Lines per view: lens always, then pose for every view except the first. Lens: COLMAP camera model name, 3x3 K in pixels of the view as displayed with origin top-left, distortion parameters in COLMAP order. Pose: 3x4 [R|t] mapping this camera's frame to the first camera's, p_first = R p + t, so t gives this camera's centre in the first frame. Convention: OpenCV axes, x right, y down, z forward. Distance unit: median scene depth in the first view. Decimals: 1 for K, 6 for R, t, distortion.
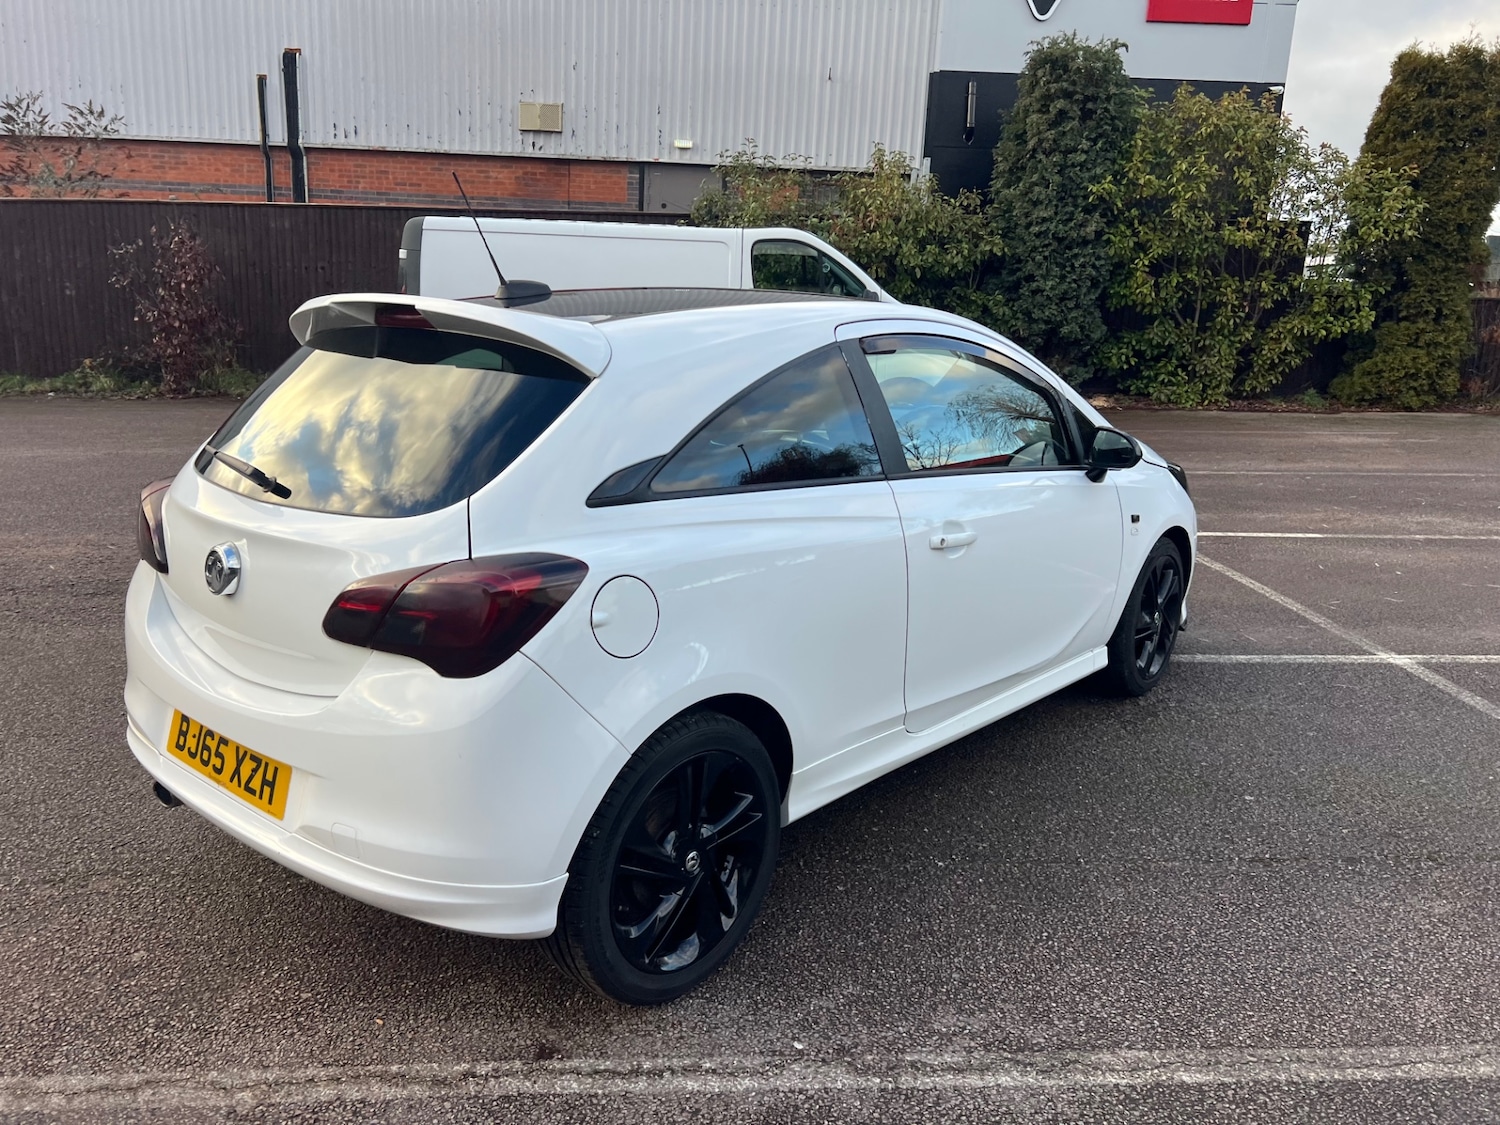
lens RADIAL K [[1125.7, 0, 760.0], [0, 1125.7, 549.7], [0, 0, 1]] dist [0.044810, -0.047100]
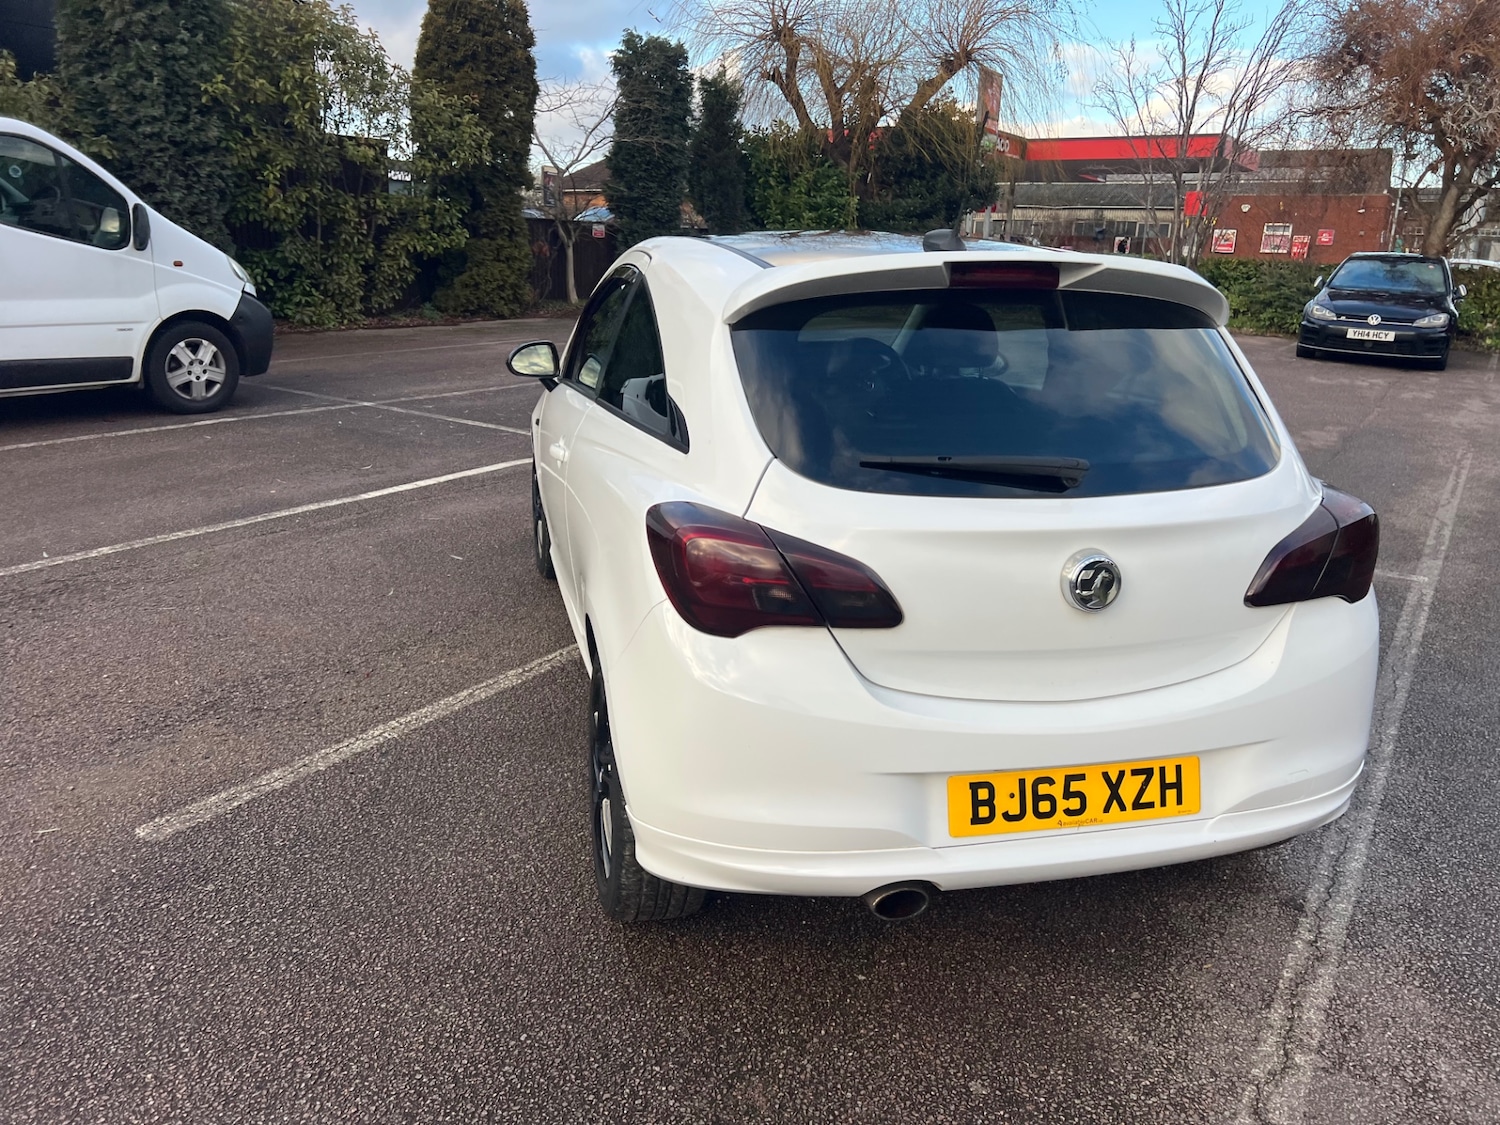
lens RADIAL K [[1125.7, 0, 758.9], [0, 1125.7, 555.4], [0, 0, 1]] dist [0.044810, -0.047100]
pose [[0.586535, -0.225979, 0.777760, -0.227881], [0.162722, 0.973586, 0.160162, -0.032040], [-0.793410, 0.032618, 0.607813, 0.119907]]
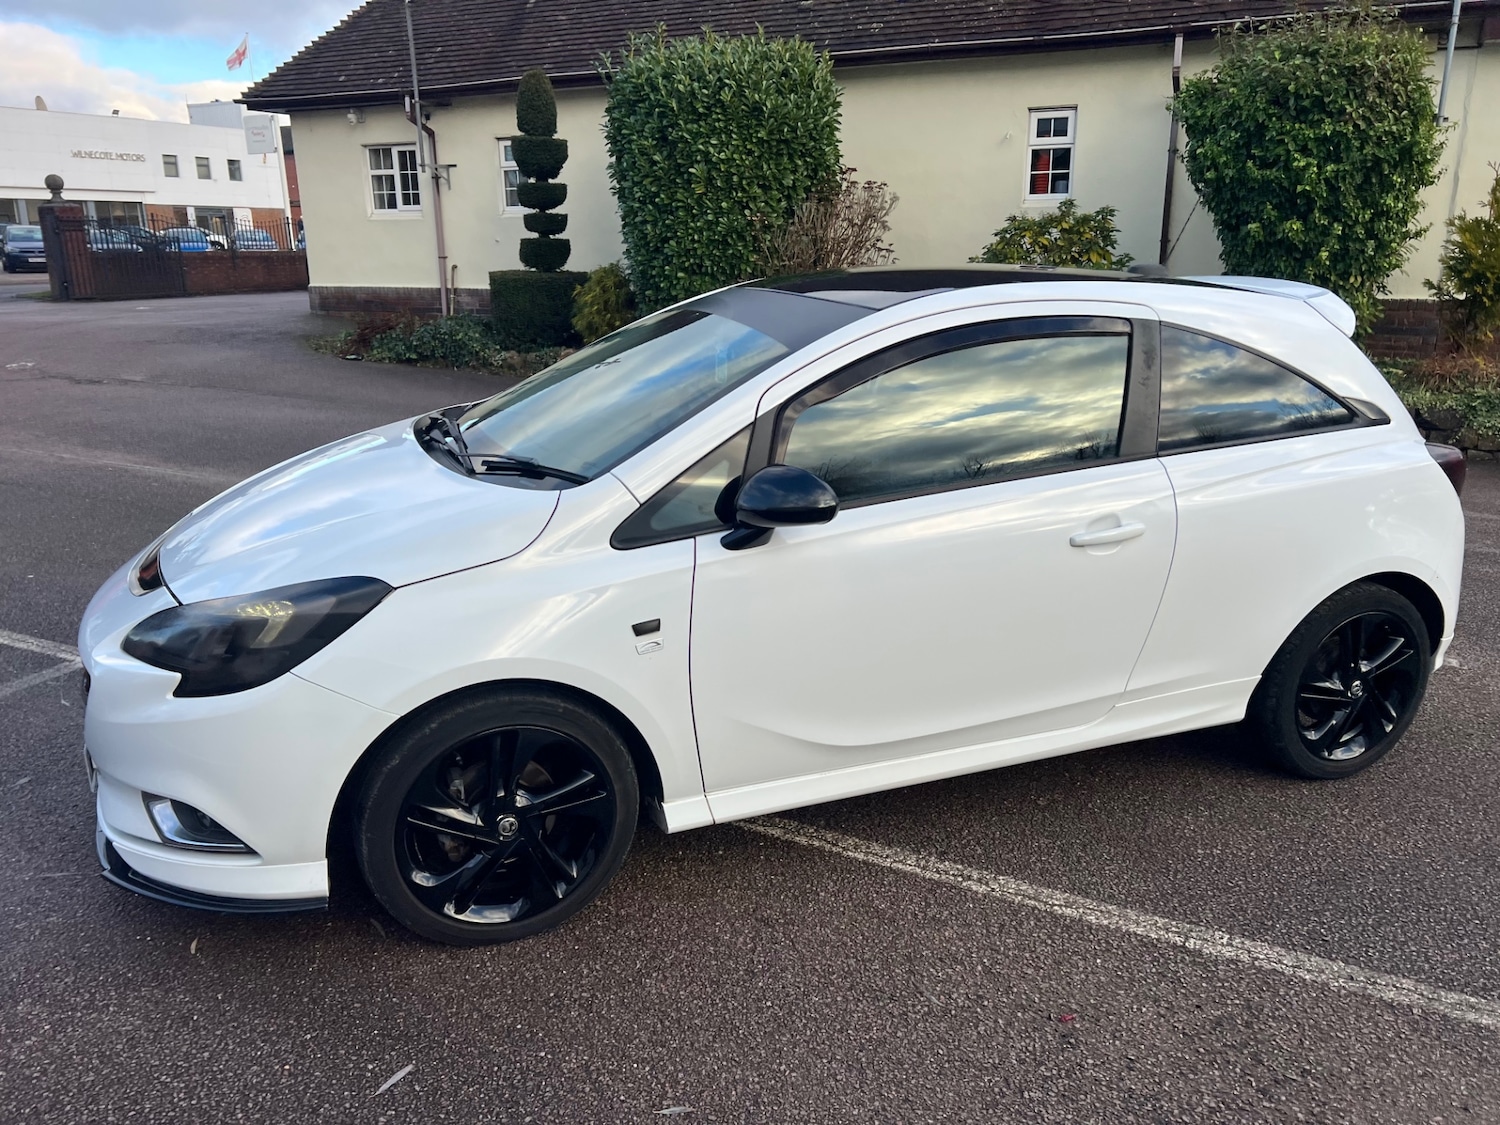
lens RADIAL K [[1125.7, 0, 759.3], [0, 1125.7, 559.9], [0, 0, 1]] dist [0.044810, -0.047100]
pose [[-0.881624, -0.163991, 0.442545, -0.094495], [0.069544, 0.882313, 0.465497, -0.122281], [-0.466801, 0.441170, -0.766463, 0.500759]]
